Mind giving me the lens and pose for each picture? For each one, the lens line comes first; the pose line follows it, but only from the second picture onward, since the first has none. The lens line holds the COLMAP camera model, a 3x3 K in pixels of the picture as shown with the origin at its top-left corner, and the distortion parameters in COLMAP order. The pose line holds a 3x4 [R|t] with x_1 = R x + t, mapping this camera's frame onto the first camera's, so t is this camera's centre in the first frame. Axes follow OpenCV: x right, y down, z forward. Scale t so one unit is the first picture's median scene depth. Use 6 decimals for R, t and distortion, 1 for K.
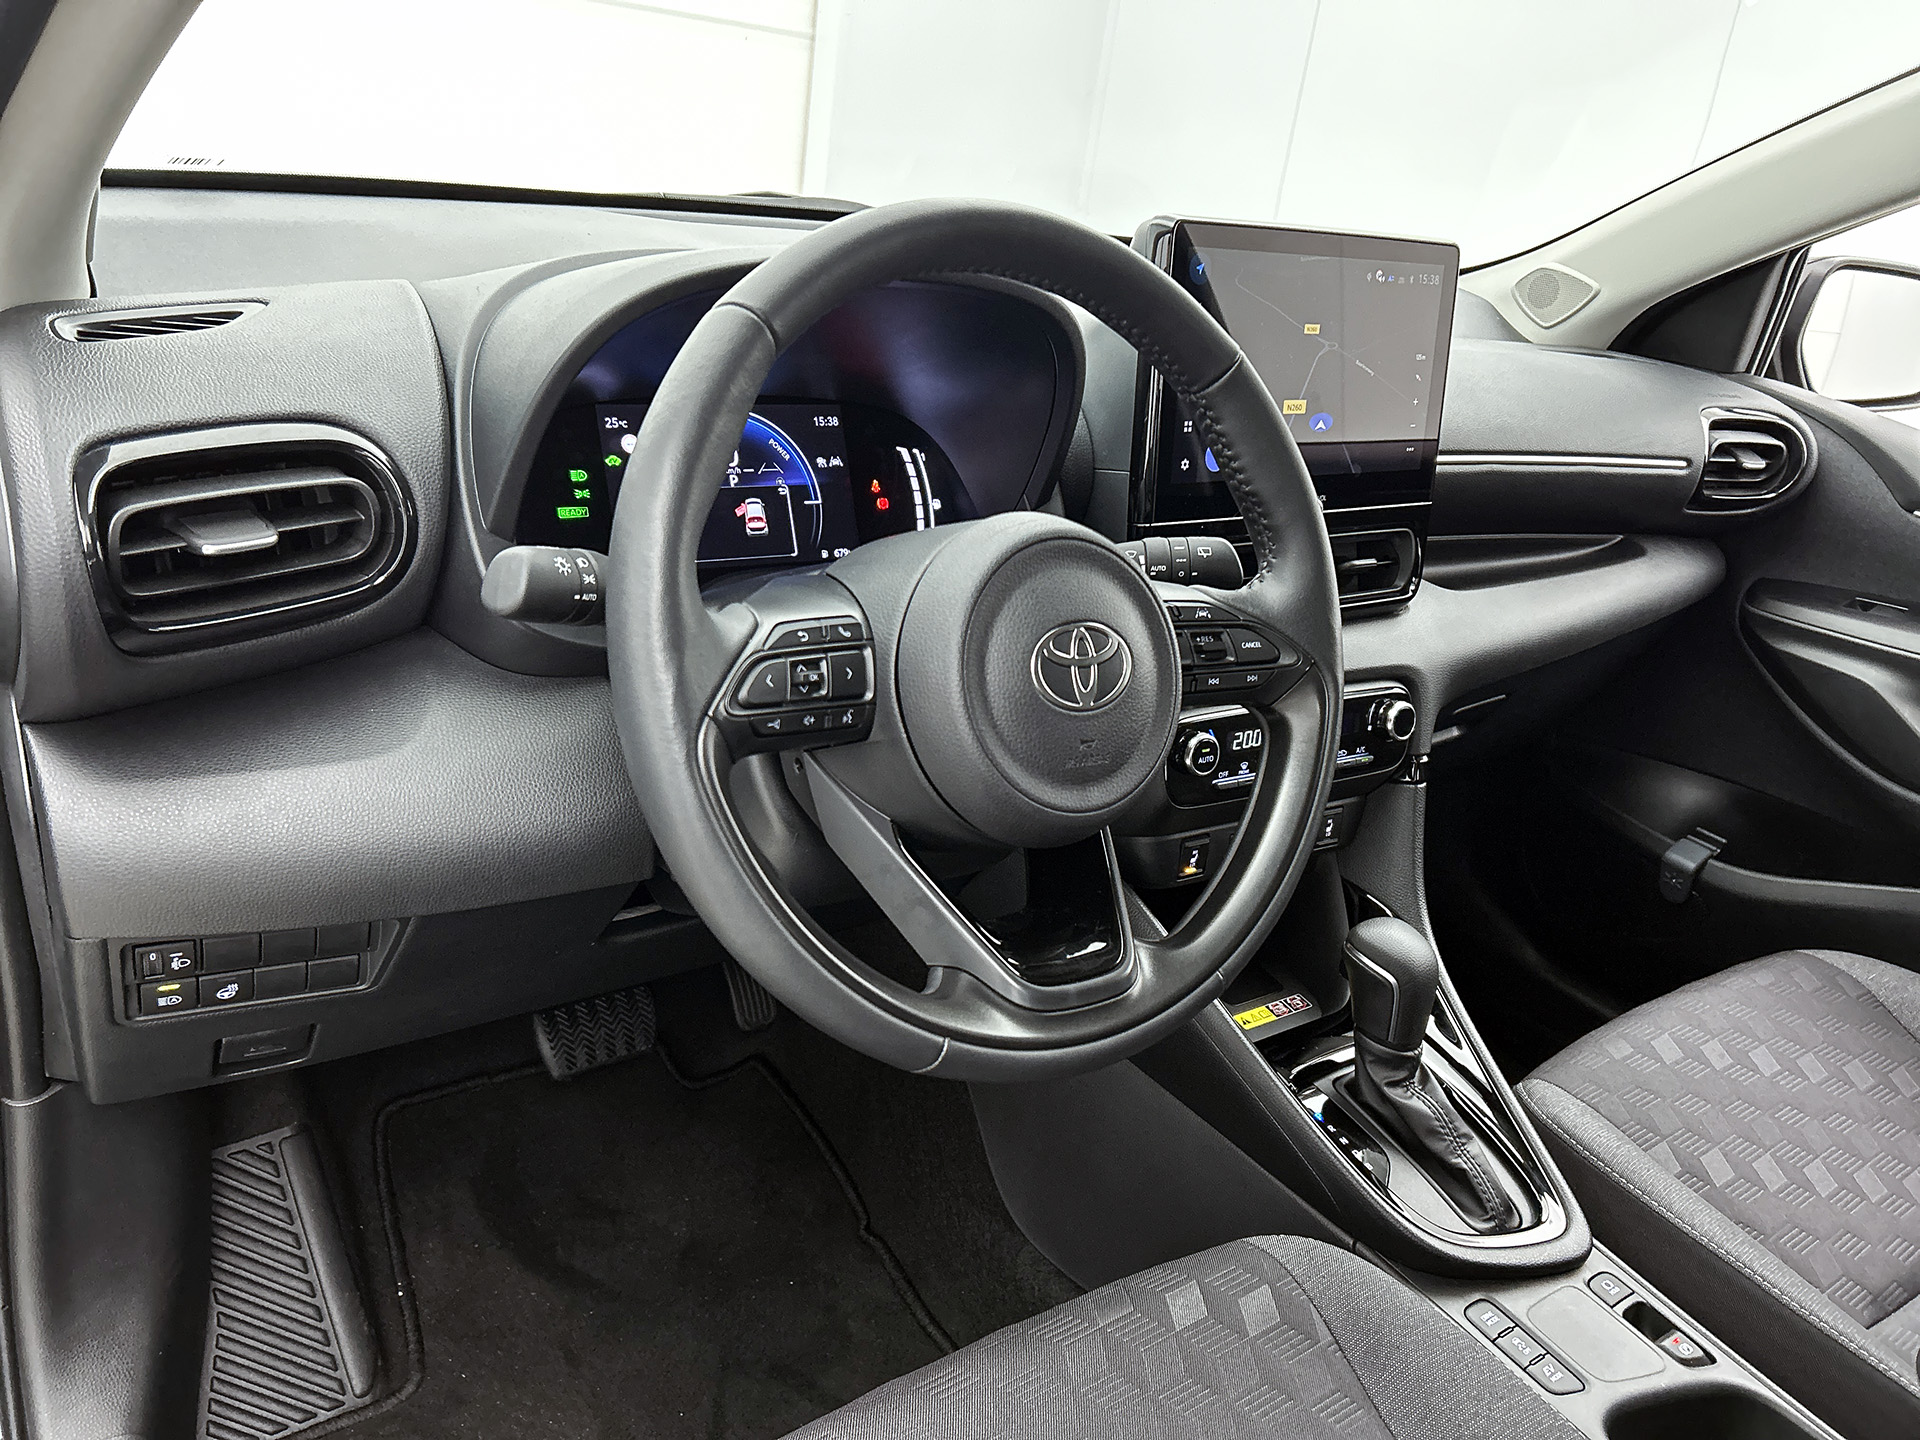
lens RADIAL K [[1483.2, 0, 980.1], [0, 1483.2, 734.8], [0, 0, 1]] dist [0.052402, -0.053526]
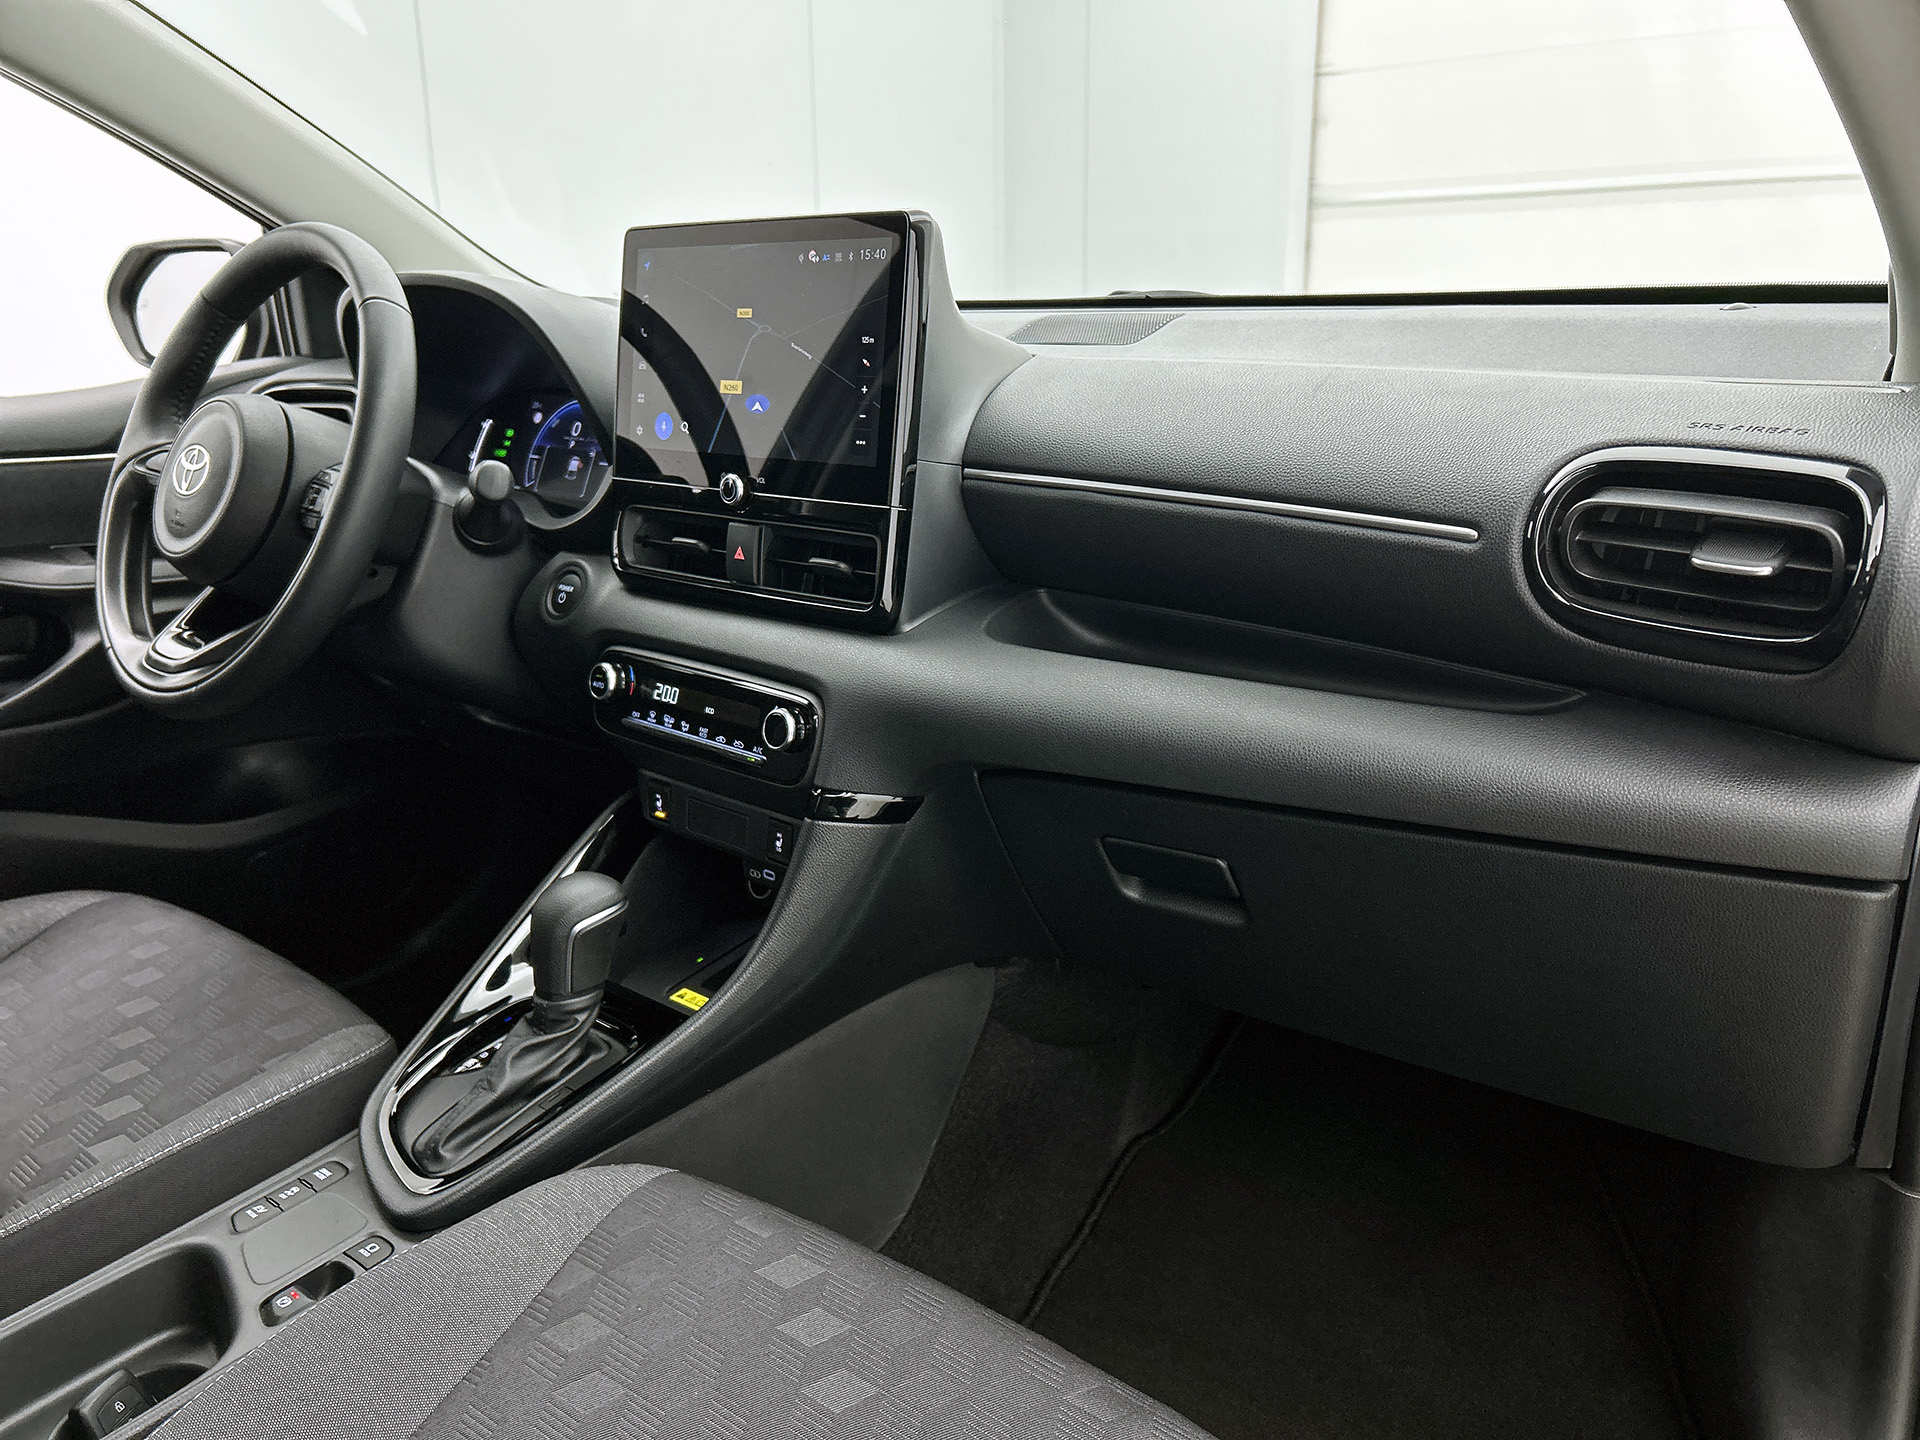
lens RADIAL K [[1483.2, 0, 932.2], [0, 1483.2, 719.9], [0, 0, 1]] dist [0.052402, -0.053526]
pose [[0.222126, 0.140444, -0.964850, 1.340270], [-0.337996, 0.939302, 0.058912, -0.113746], [0.914559, 0.313029, 0.256113, 0.973118]]
